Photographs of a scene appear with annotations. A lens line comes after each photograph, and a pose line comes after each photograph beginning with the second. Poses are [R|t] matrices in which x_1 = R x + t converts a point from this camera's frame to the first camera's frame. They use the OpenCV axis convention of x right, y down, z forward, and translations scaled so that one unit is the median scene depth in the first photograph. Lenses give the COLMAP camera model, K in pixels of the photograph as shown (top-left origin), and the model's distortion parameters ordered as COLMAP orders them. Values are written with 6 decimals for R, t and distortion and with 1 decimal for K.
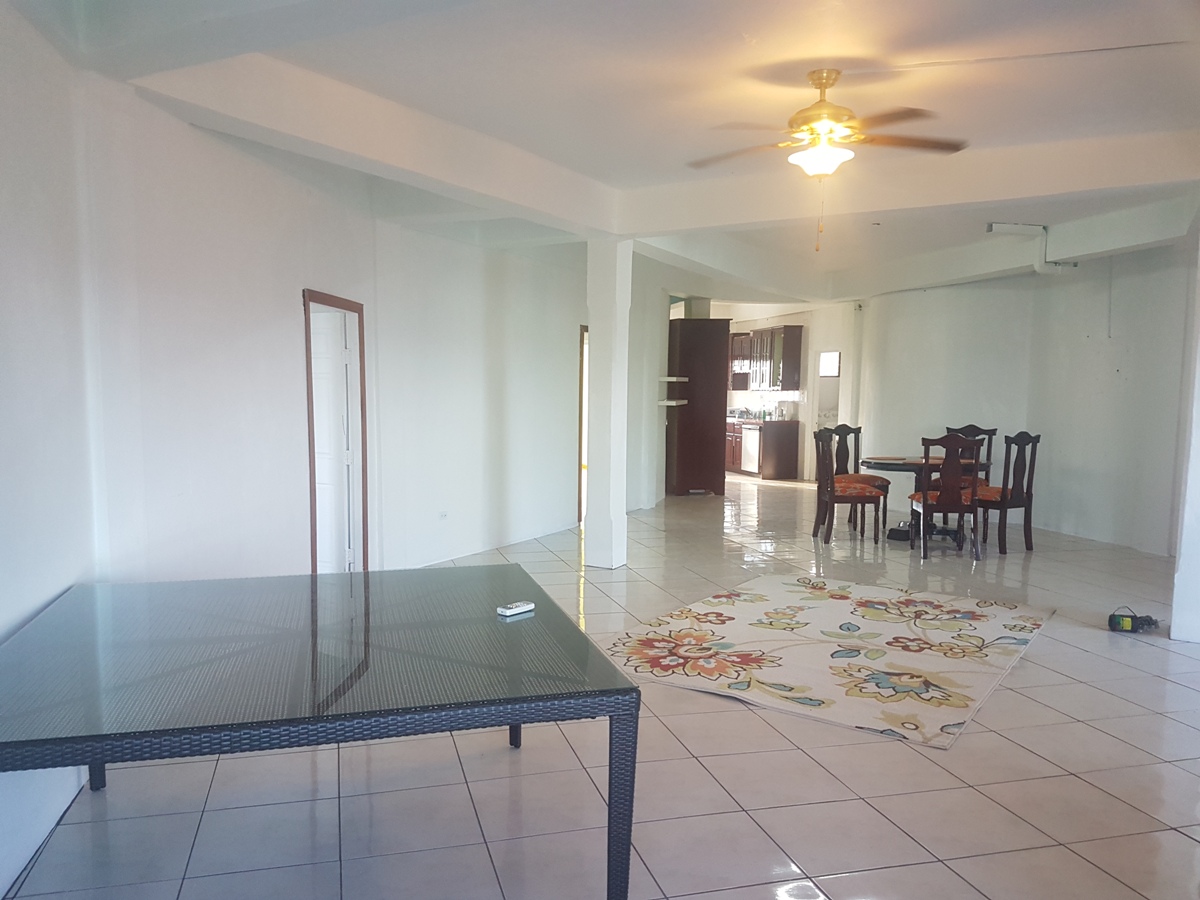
lens RADIAL K [[934.3, 0, 600.0], [0, 934.3, 450.0], [0, 0, 1]] dist [-0.001600, -0.001075]
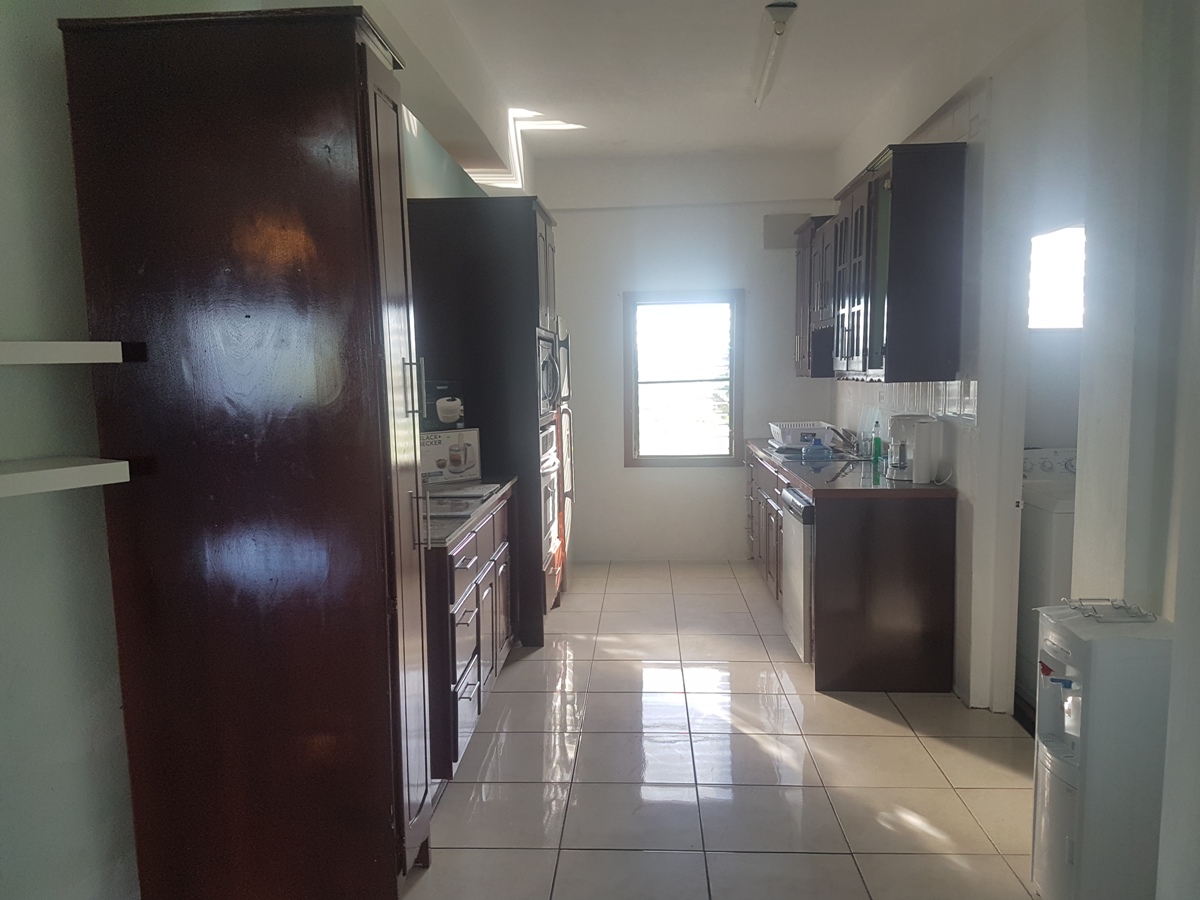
lens RADIAL K [[934.3, 0, 600.0], [0, 934.3, 450.0], [0, 0, 1]] dist [-0.001600, -0.001075]
pose [[0.948336, 0.009971, -0.317112, 0.244529], [-0.002046, 0.999677, 0.025314, -0.061067], [0.317262, -0.023358, 0.948050, 0.851984]]
